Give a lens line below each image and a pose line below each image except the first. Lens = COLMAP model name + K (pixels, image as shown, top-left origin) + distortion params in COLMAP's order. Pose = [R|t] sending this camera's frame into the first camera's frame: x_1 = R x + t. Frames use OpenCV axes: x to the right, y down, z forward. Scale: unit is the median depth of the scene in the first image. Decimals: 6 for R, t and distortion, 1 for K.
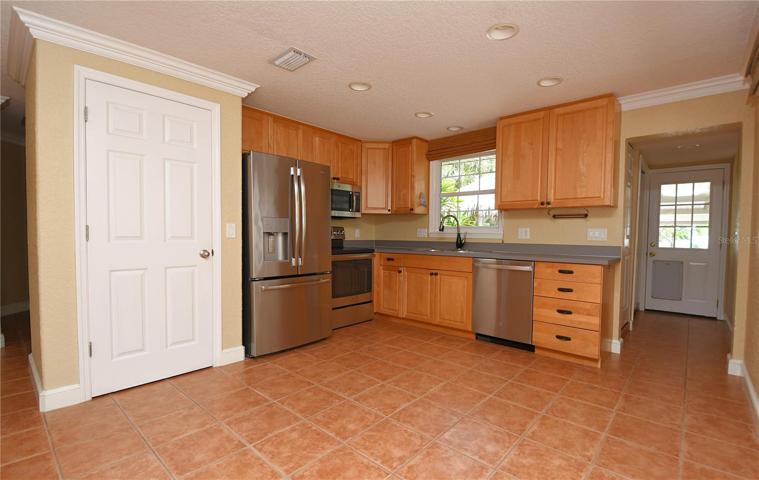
lens RADIAL K [[359.7, 0, 384.6], [0, 359.7, 249.2], [0, 0, 1]] dist [0.007947, -0.002286]
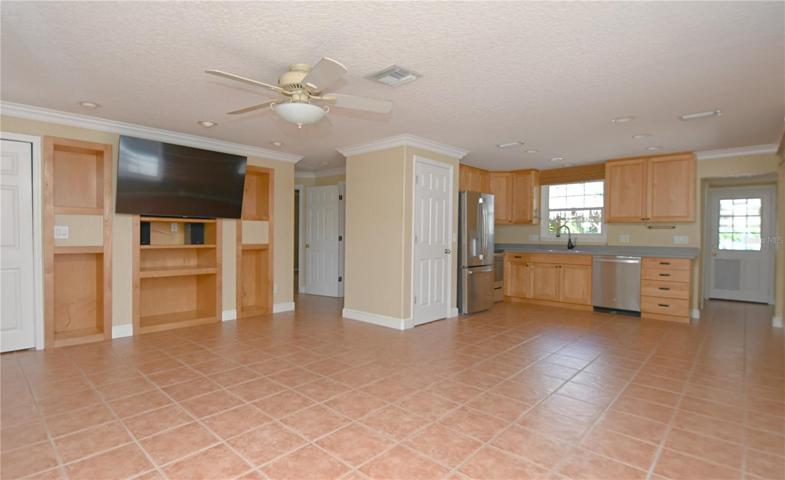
lens RADIAL K [[388.4, 0, 357.2], [0, 388.4, 241.6], [0, 0, 1]] dist [-0.000325, -0.005315]
pose [[0.996775, -0.000461, -0.080248, -0.662287], [-0.001937, 0.999554, -0.029802, 0.019434], [0.080226, 0.029861, 0.996329, -0.755811]]
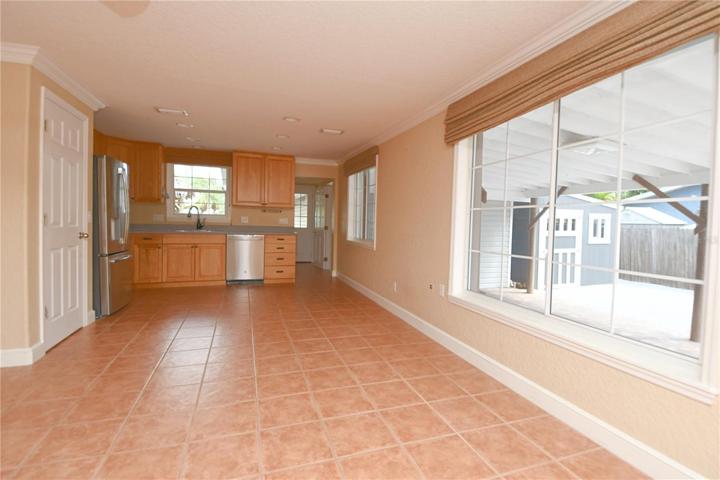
lens RADIAL K [[345.4, 0, 374.8], [0, 345.4, 232.9], [0, 0, 1]] dist [-0.006768, -0.002023]
pose [[0.484306, -0.025361, 0.874531, -0.893382], [0.019142, 0.999648, 0.018388, 0.001486], [-0.874689, 0.007835, 0.484621, -0.391511]]
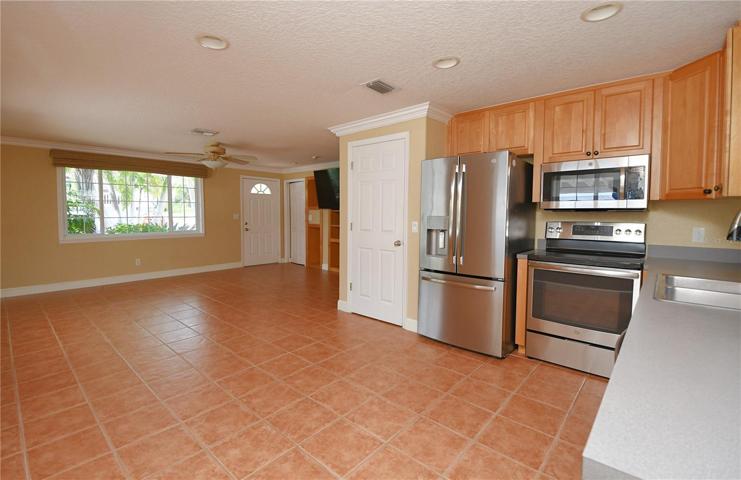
lens RADIAL K [[337.8, 0, 369.4], [0, 337.8, 236.7], [0, 0, 1]] dist [-0.016910, -0.001114]
pose [[-0.020712, 0.058357, -0.998081, 0.677261], [-0.053749, 0.996786, 0.059397, -0.071235], [0.998340, 0.054876, -0.017509, 0.779916]]
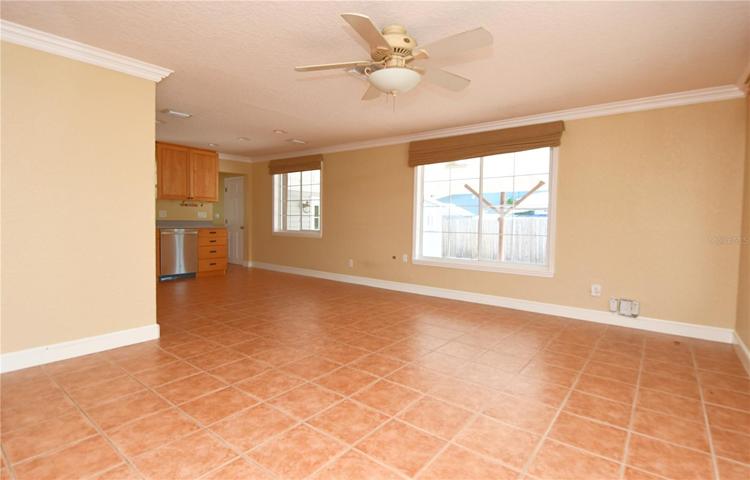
lens RADIAL K [[365.7, 0, 377.9], [0, 365.7, 236.4], [0, 0, 1]] dist [0.001079, -0.001720]
pose [[-0.036792, -0.056739, 0.997711, -1.577150], [0.029674, 0.997885, 0.057843, -0.010011], [-0.998882, 0.031735, -0.035031, 0.098650]]
